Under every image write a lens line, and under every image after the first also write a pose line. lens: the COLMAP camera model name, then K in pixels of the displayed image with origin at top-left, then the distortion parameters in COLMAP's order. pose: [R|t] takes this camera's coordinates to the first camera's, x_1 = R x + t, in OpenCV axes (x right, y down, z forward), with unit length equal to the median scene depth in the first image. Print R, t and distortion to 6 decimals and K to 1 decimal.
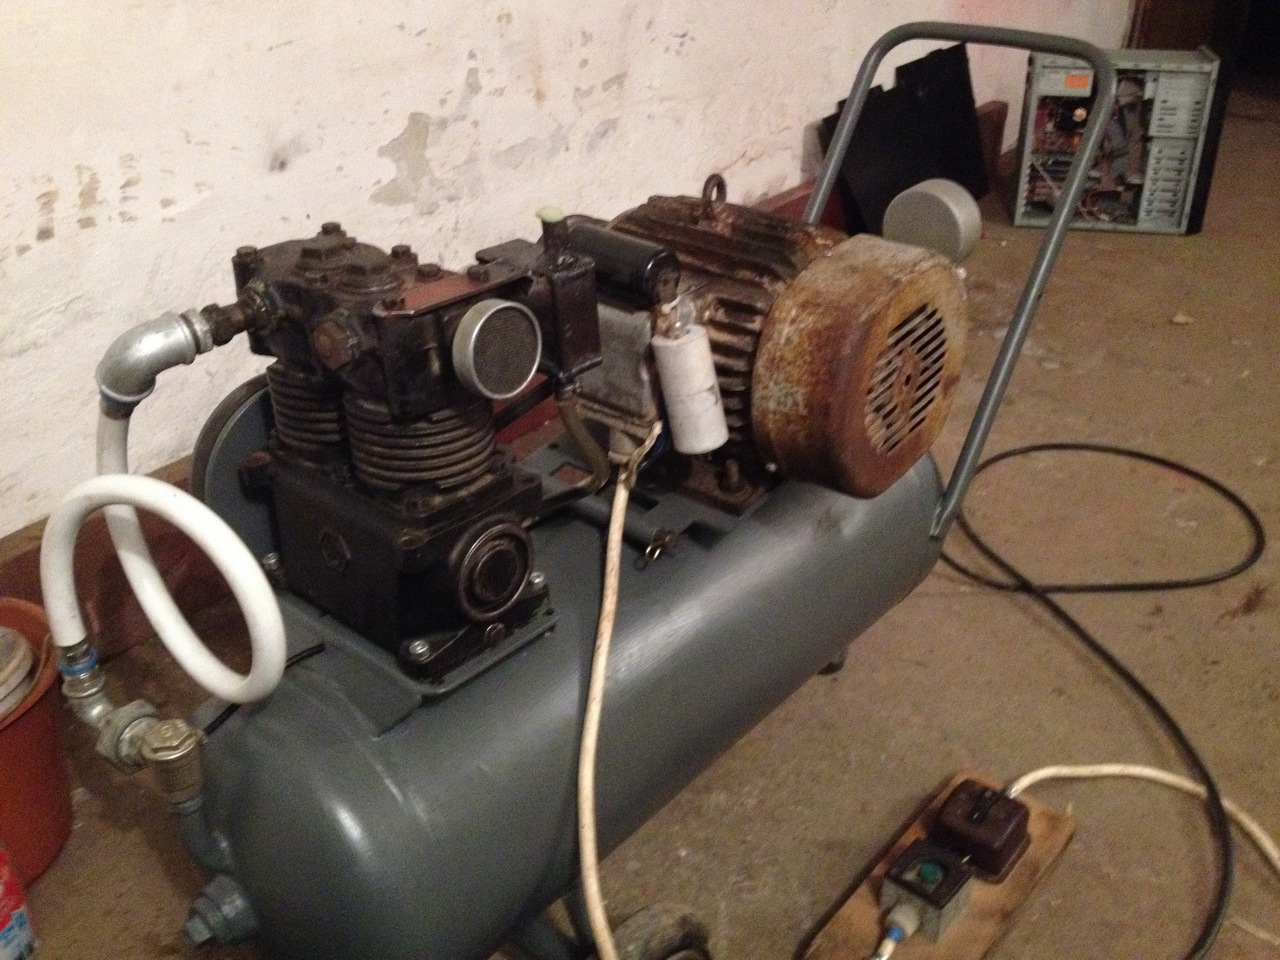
lens RADIAL K [[1280.4, 0, 661.0], [0, 1280.4, 484.9], [0, 0, 1]] dist [0.018391, 0.000000]
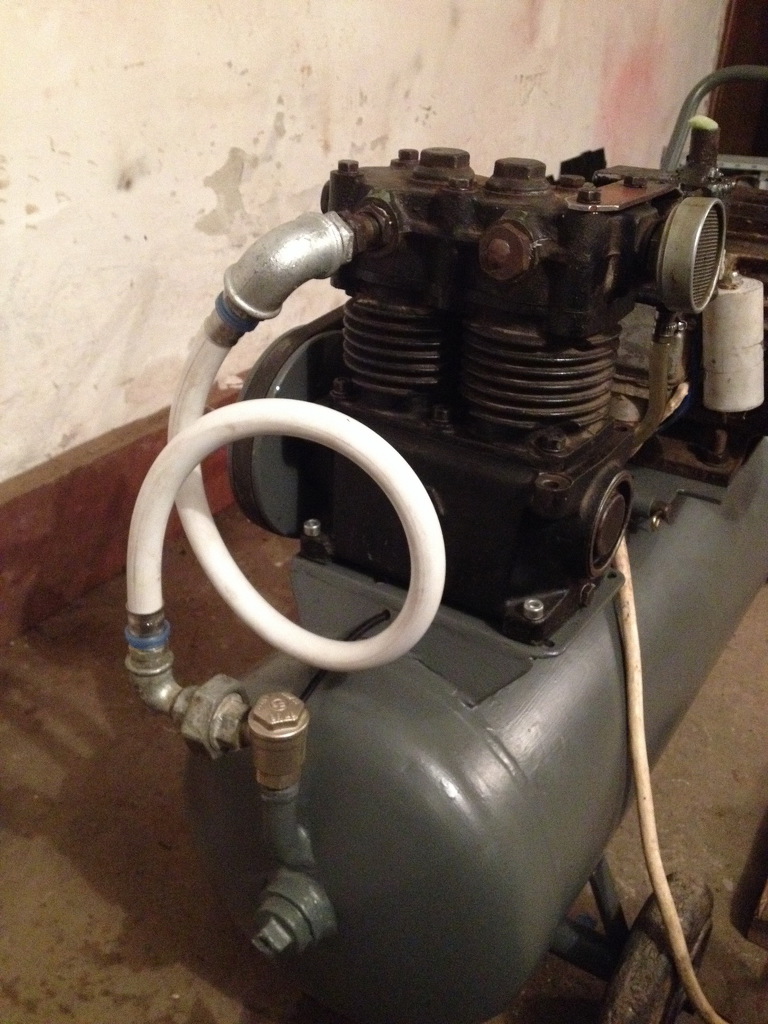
lens RADIAL K [[1024.3, 0, 380.0], [0, 1024.3, 515.4], [0, 0, 1]] dist [0.018391, 0.000000]
pose [[0.988965, -0.014987, 0.147391, -0.240651], [0.018972, 0.999490, -0.025670, 0.047077], [-0.146931, 0.028183, 0.988745, 0.172729]]
